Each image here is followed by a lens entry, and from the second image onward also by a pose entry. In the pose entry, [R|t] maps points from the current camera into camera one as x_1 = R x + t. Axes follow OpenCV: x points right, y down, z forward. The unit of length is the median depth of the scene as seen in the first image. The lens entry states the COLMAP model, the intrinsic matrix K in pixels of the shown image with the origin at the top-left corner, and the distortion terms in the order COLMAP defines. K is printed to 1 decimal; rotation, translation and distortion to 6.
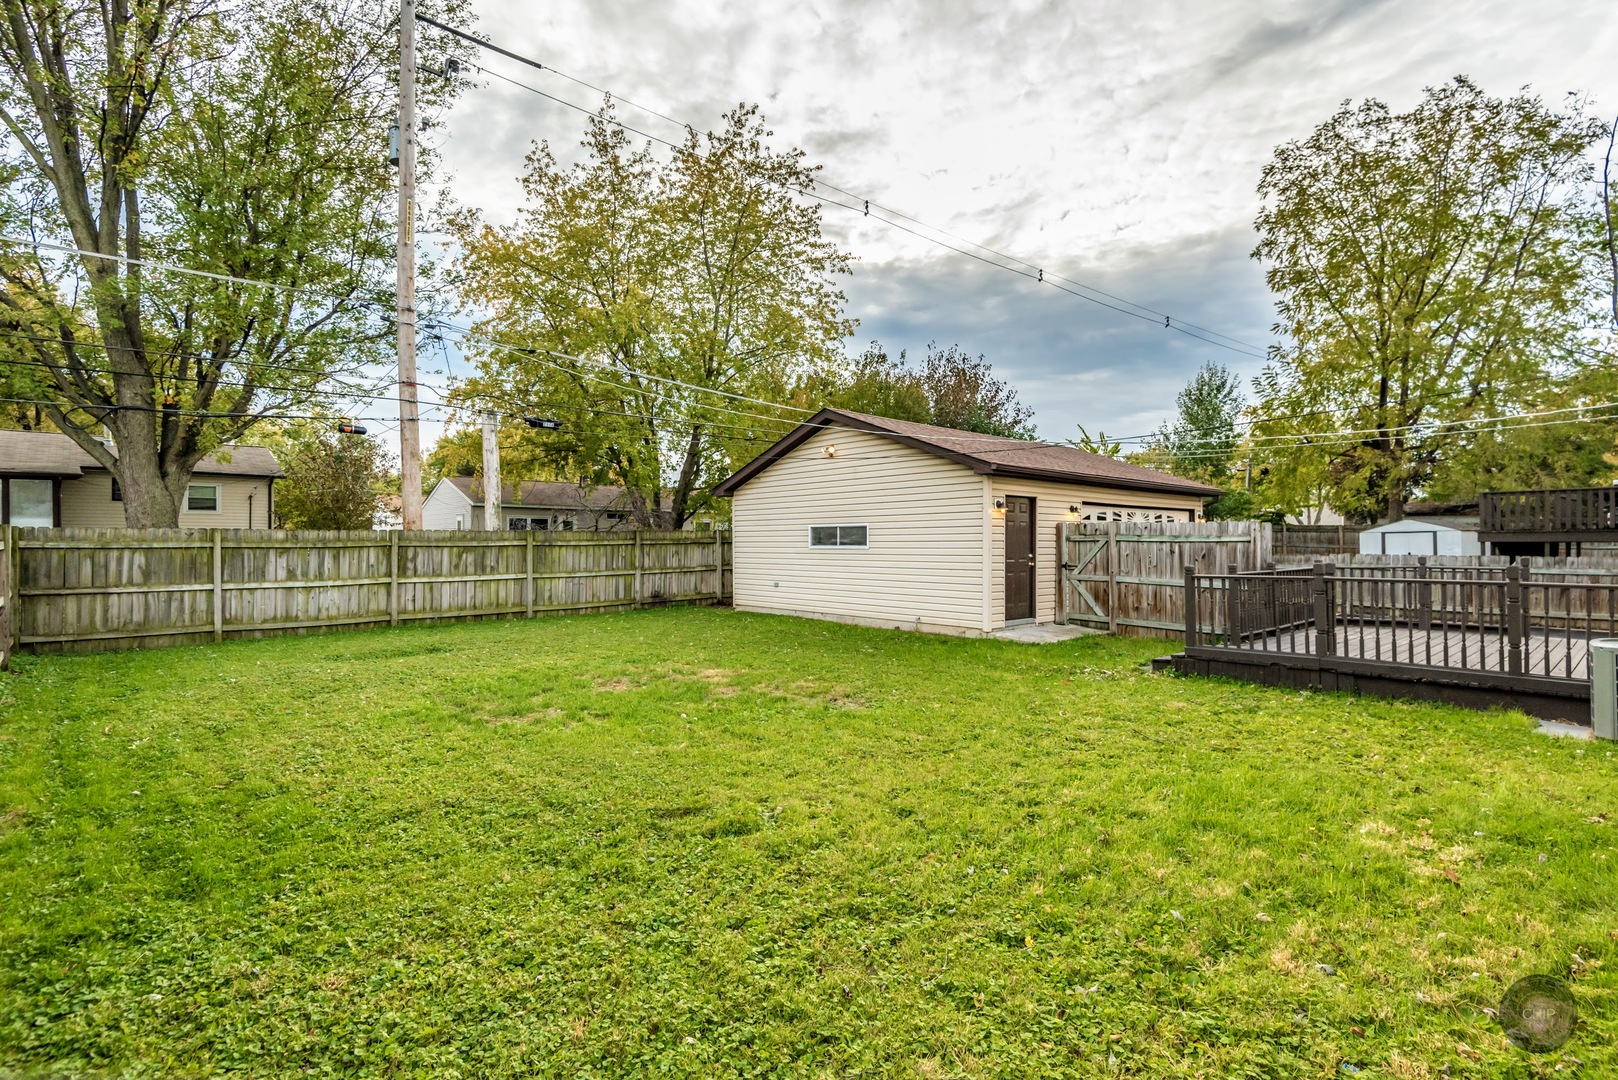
lens RADIAL K [[747.2, 0, 831.5], [0, 747.2, 541.6], [0, 0, 1]] dist [0.022274, -0.014726]
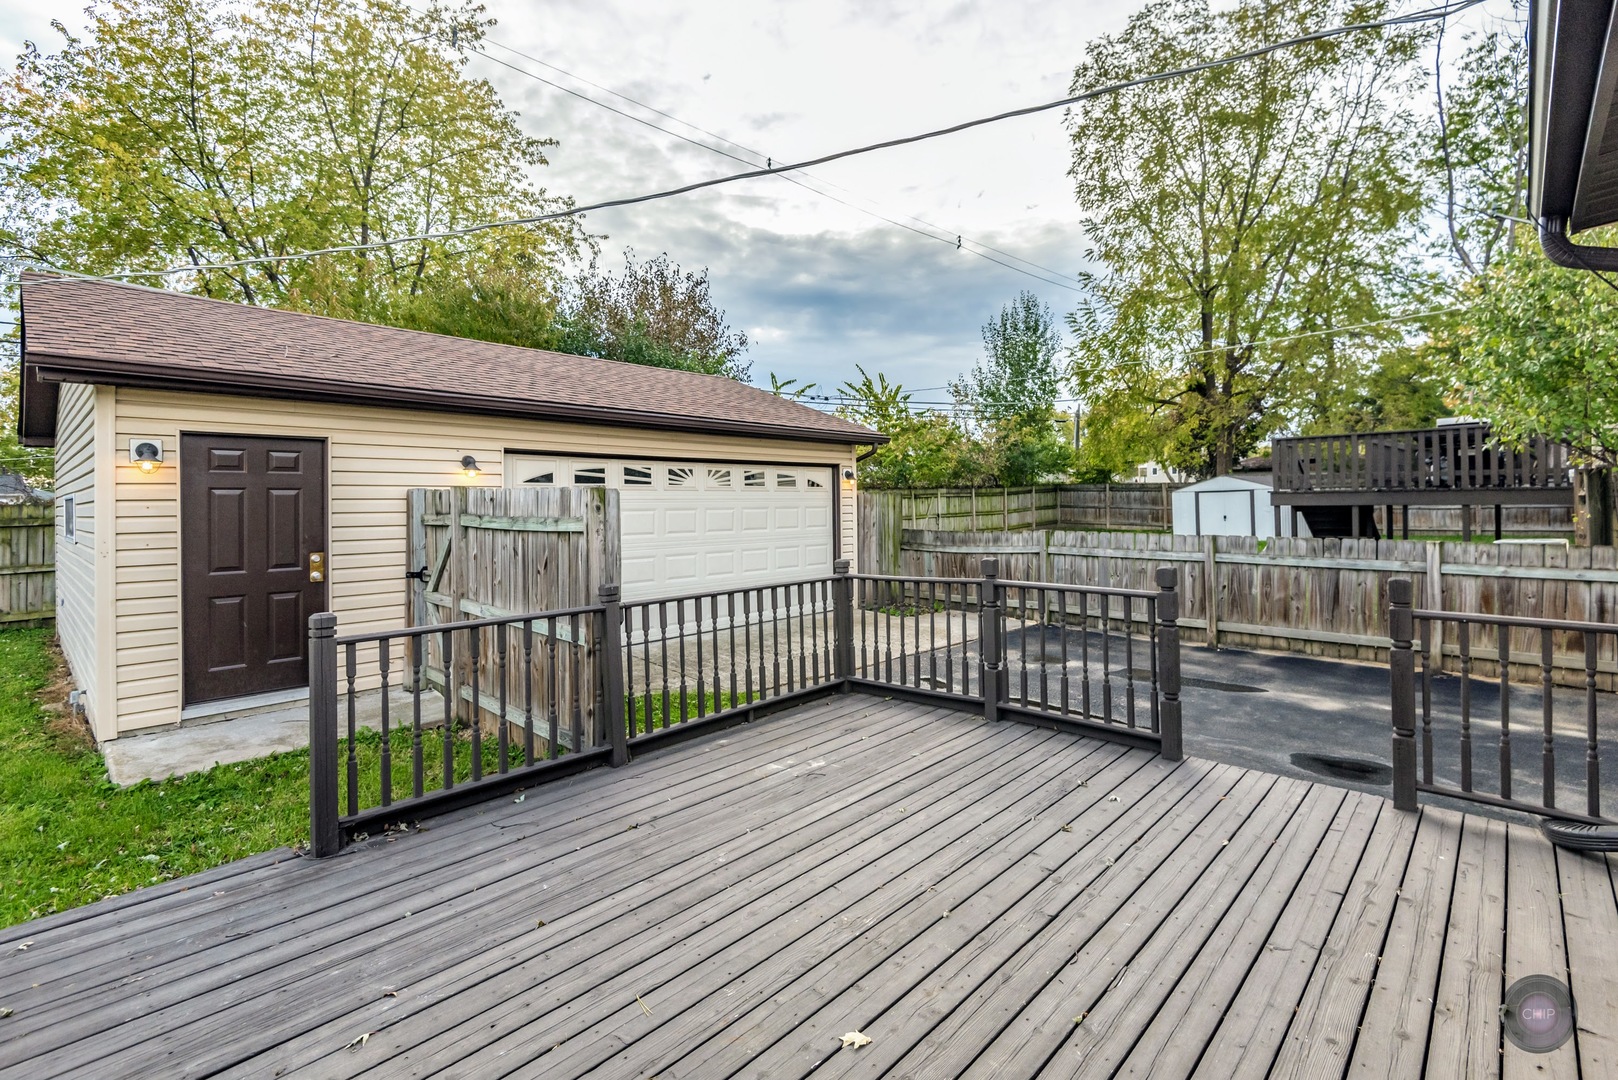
lens RADIAL K [[747.2, 0, 806.0], [0, 747.2, 500.5], [0, 0, 1]] dist [0.022274, -0.014726]
pose [[0.996661, -0.007387, 0.081320, 0.211002], [0.007313, 0.999973, 0.001201, -0.006307], [-0.081327, -0.000602, 0.996687, 0.183151]]
